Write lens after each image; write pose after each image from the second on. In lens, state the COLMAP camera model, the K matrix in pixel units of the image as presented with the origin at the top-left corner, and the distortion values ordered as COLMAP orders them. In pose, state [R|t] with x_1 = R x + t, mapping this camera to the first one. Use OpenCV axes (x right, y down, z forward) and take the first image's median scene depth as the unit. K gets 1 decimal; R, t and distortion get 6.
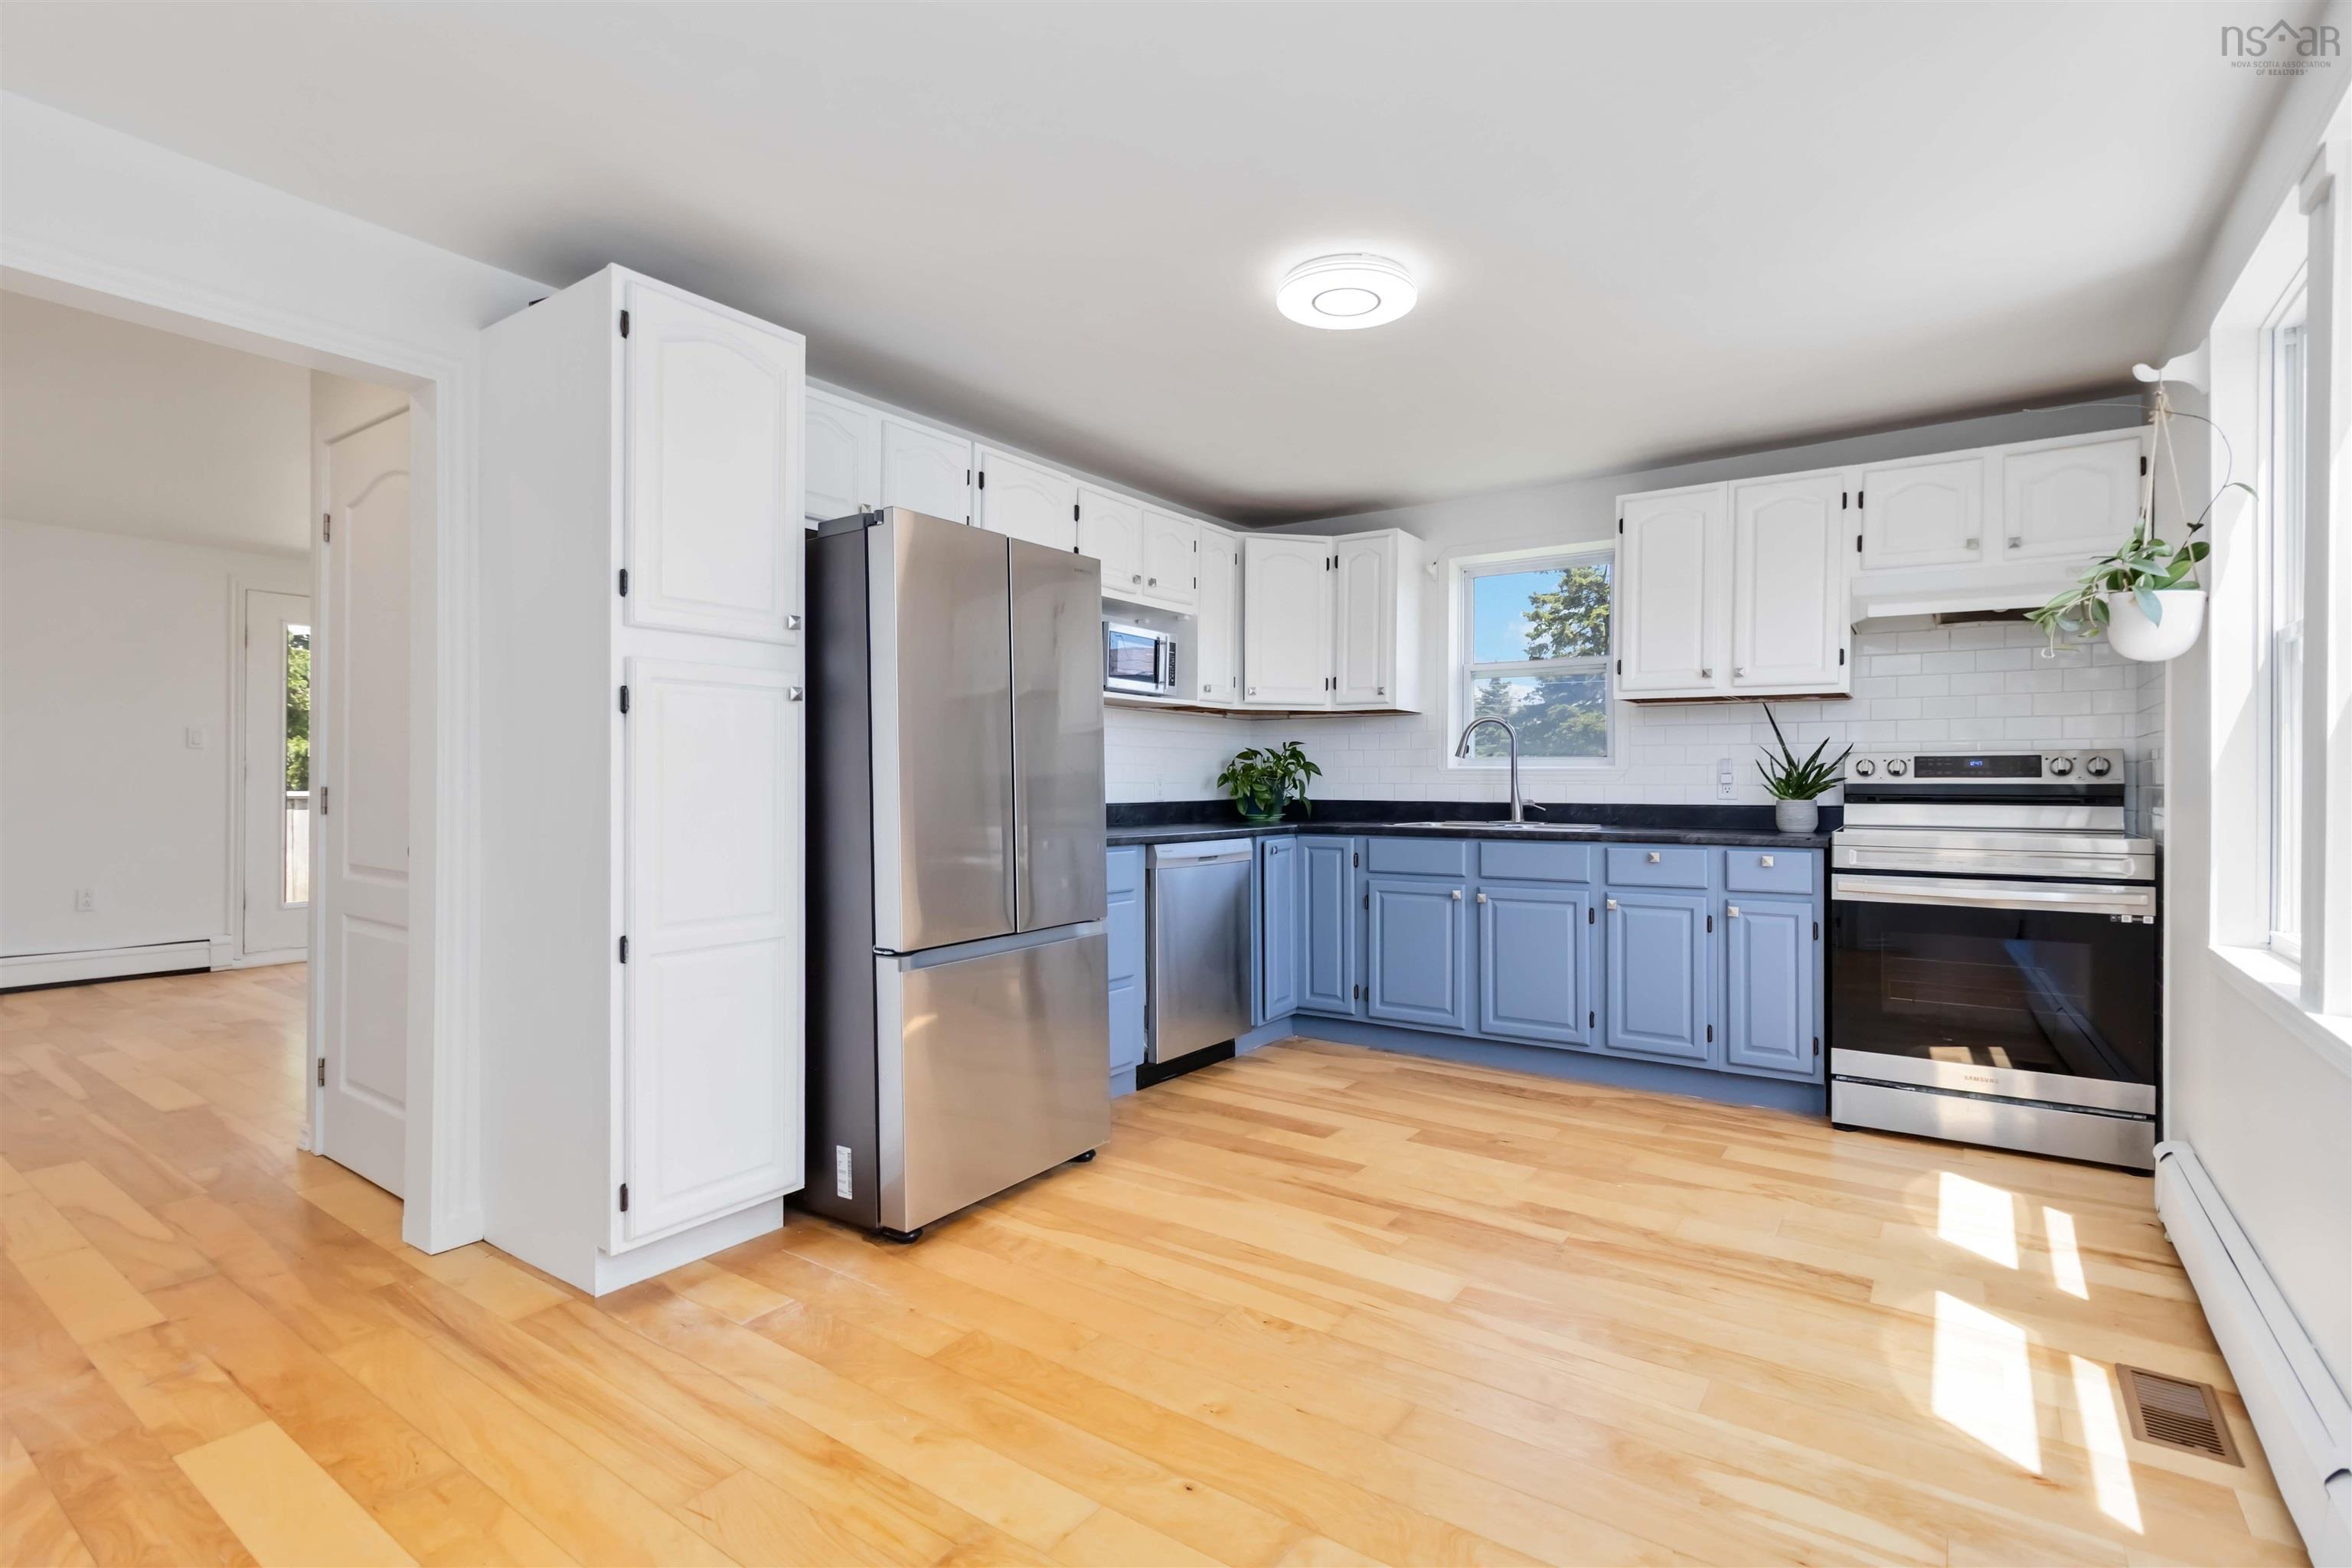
lens RADIAL K [[1093.6, 0, 1175.5], [0, 1093.6, 791.9], [0, 0, 1]] dist [-0.002364, 0.002093]
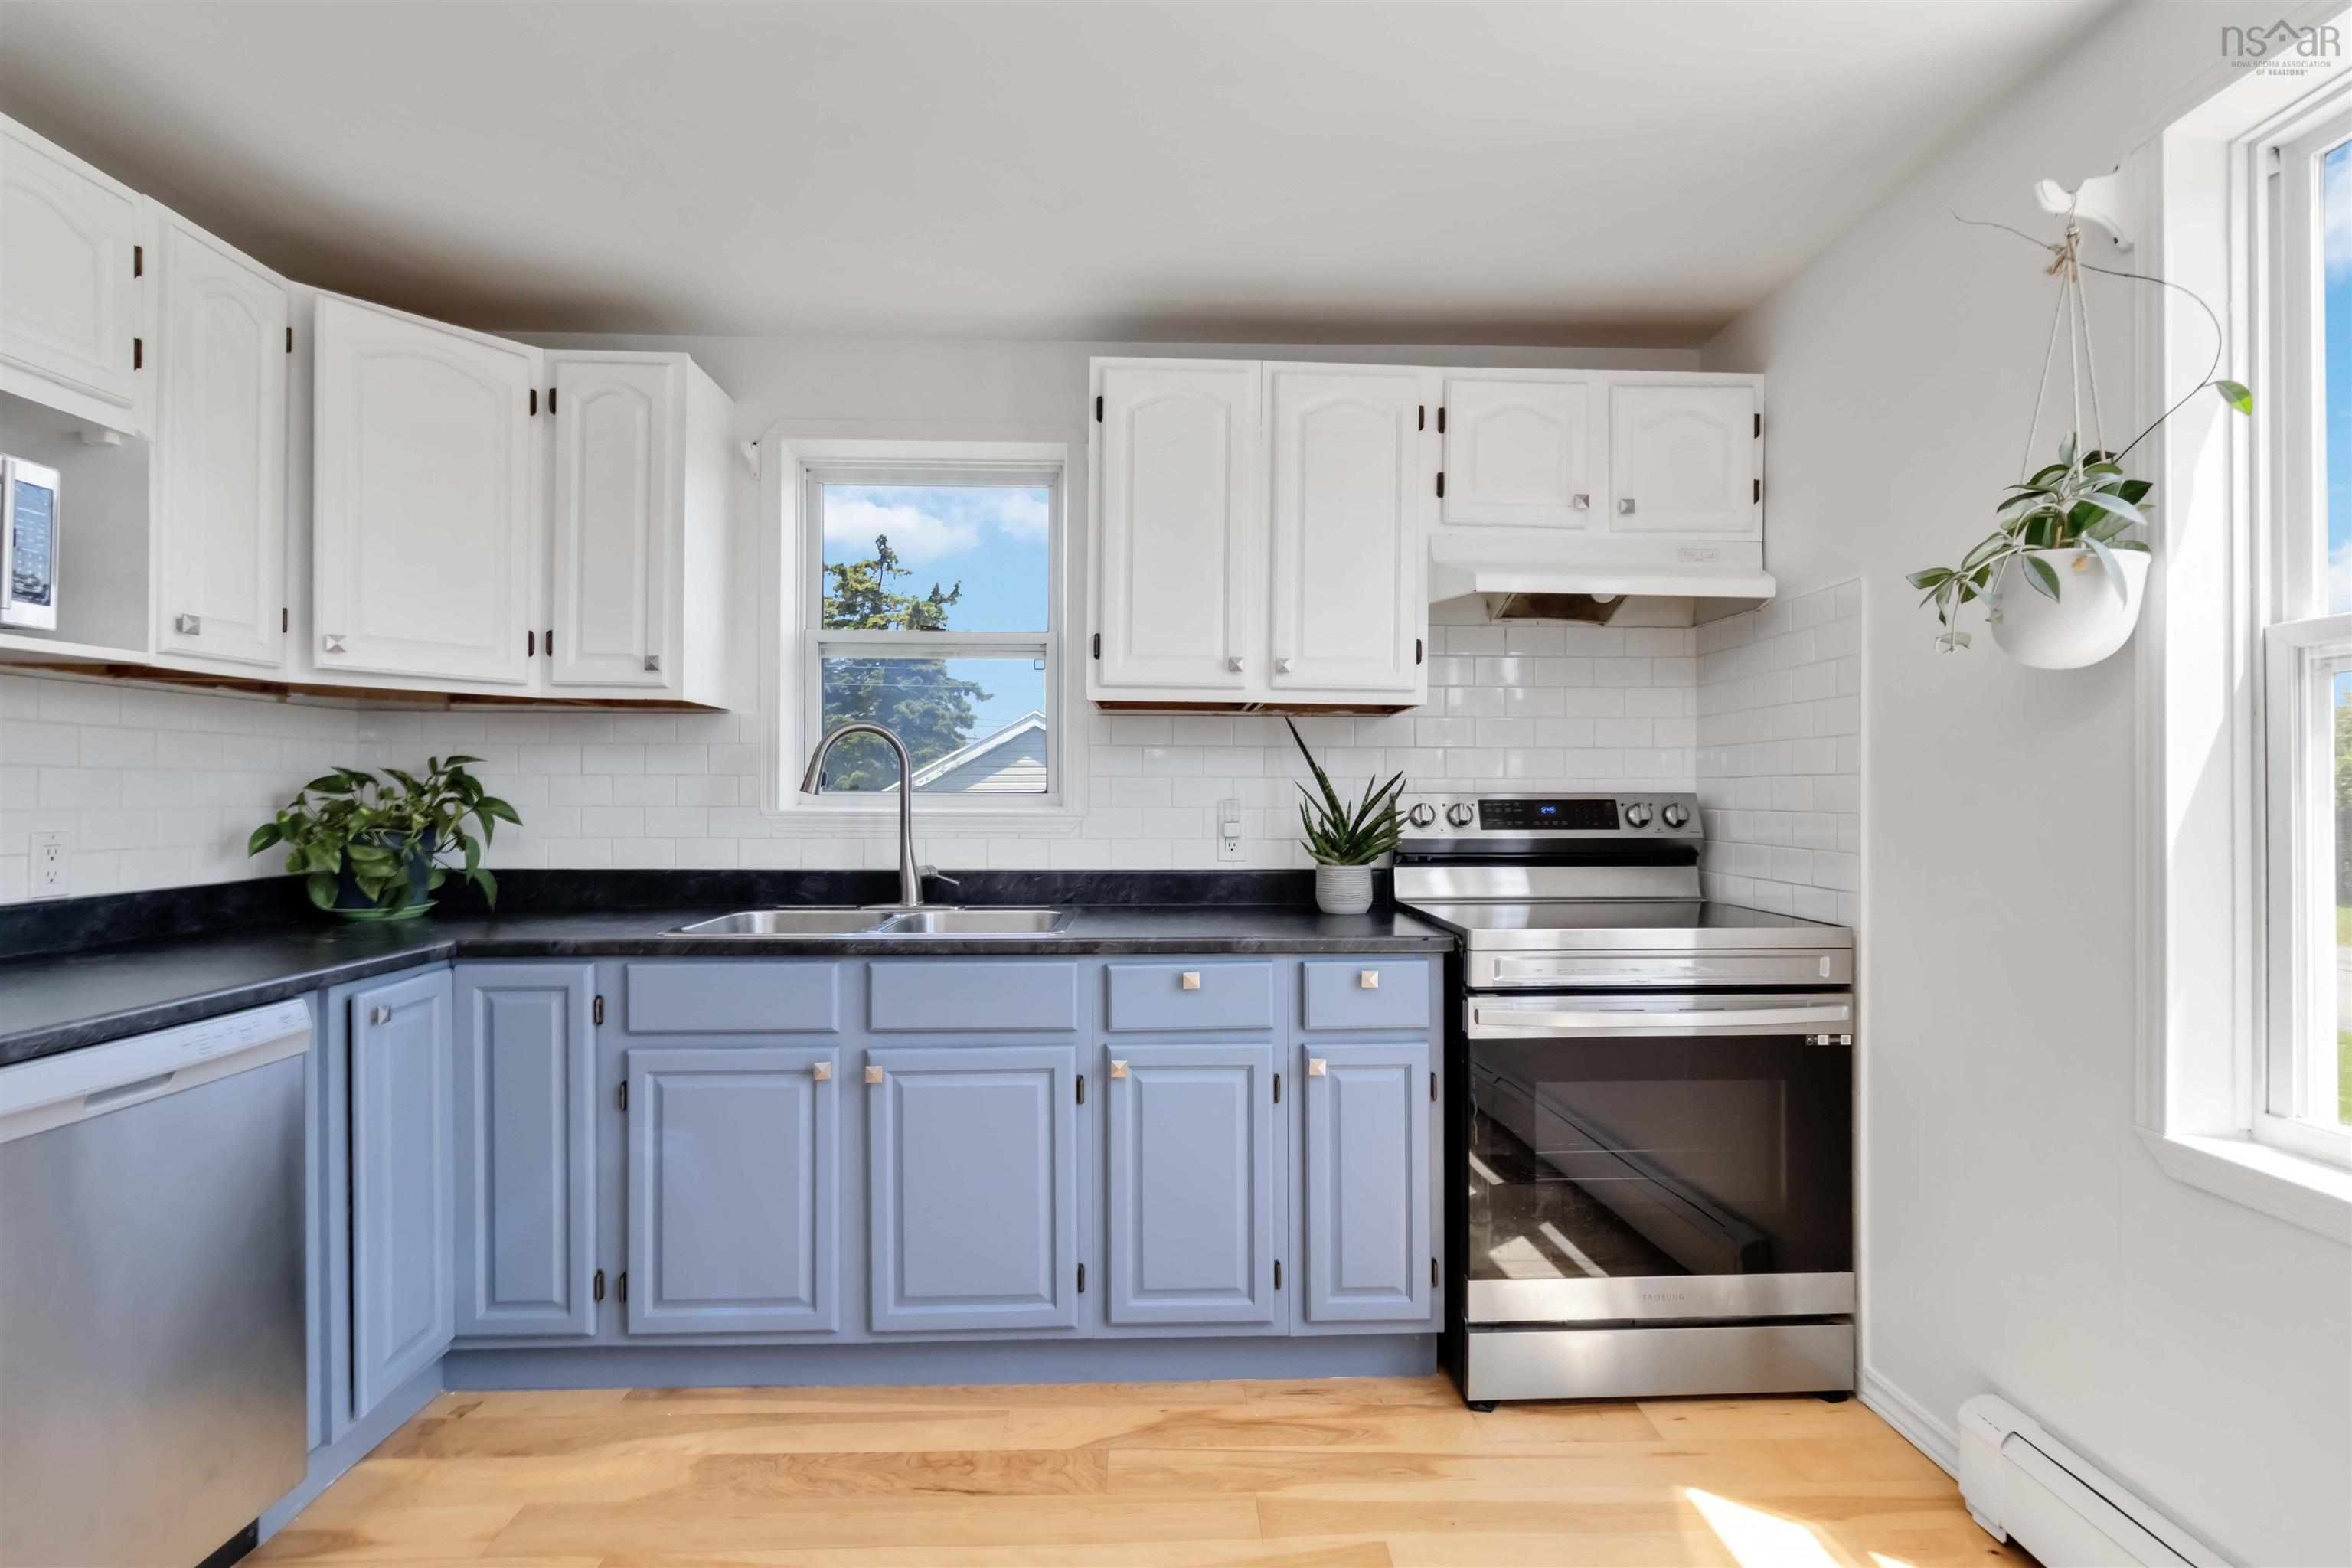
lens RADIAL K [[1093.6, 0, 1190.0], [0, 1093.6, 792.6], [0, 0, 1]] dist [-0.002364, 0.002093]
pose [[0.789098, -0.000180, 0.614267, 0.093313], [0.005119, 0.999967, -0.006283, -0.034581], [-0.614246, 0.008102, 0.789073, 0.570480]]
